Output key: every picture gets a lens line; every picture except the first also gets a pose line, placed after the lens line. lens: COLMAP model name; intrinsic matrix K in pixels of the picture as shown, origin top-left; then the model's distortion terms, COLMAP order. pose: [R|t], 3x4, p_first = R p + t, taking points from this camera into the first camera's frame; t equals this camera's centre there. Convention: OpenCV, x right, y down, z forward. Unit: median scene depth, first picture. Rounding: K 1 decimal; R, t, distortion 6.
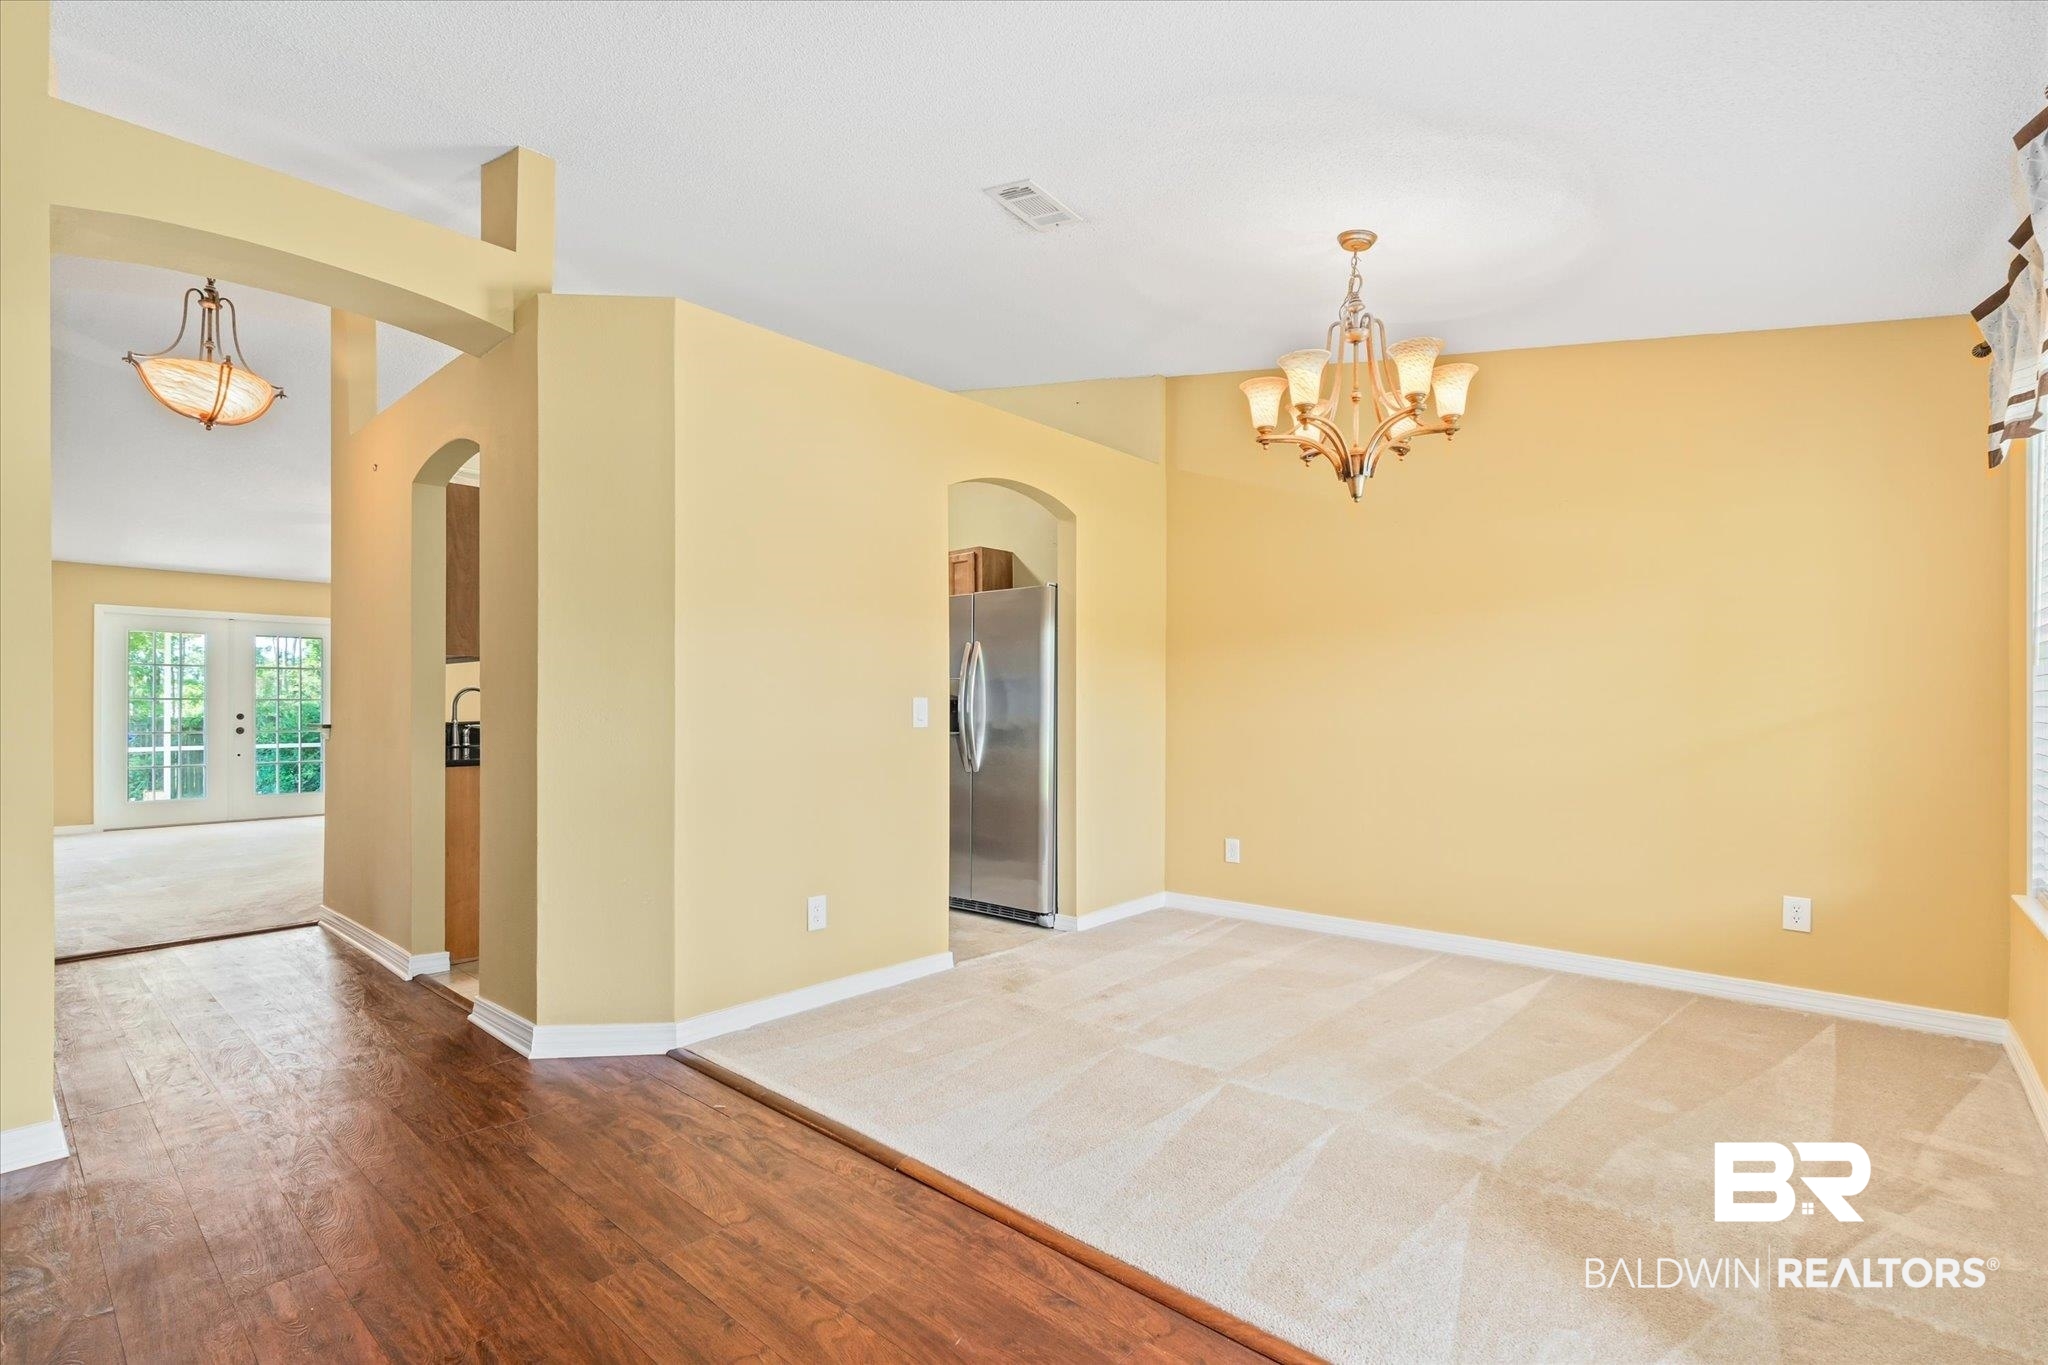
lens RADIAL K [[947.1, 0, 1021.1], [0, 947.1, 690.6], [0, 0, 1]] dist [0.000712, 0.000523]
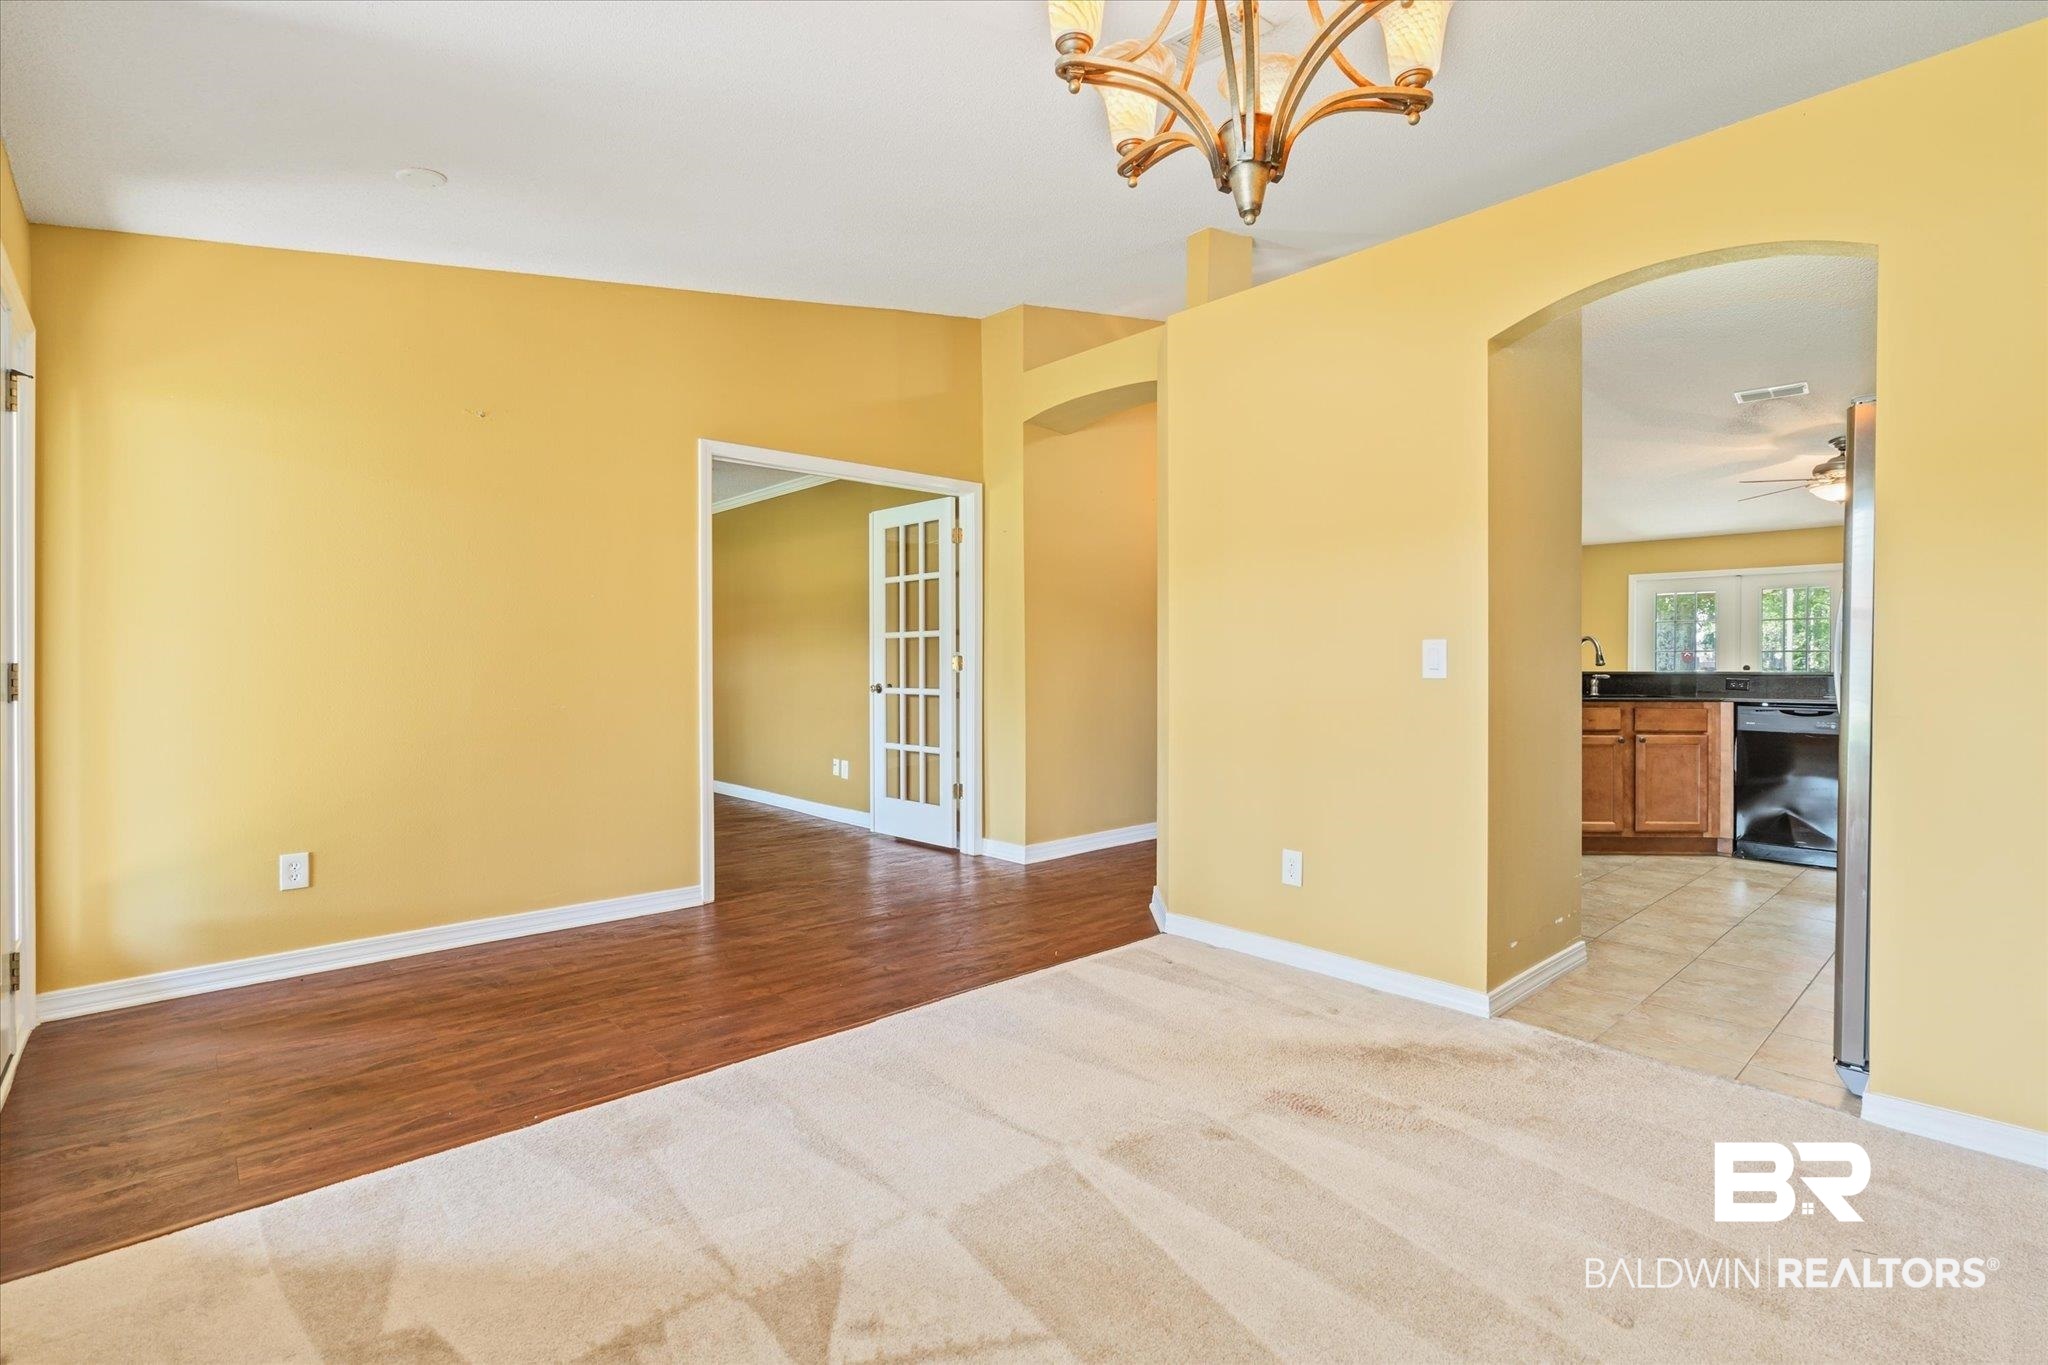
lens RADIAL K [[947.1, 0, 1021.1], [0, 947.1, 690.6], [0, 0, 1]] dist [0.000712, 0.000523]
pose [[-0.100963, 0.032129, -0.994371, 0.747641], [0.012507, 0.999440, 0.031023, 0.022934], [0.994812, -0.009304, -0.101308, 0.820660]]
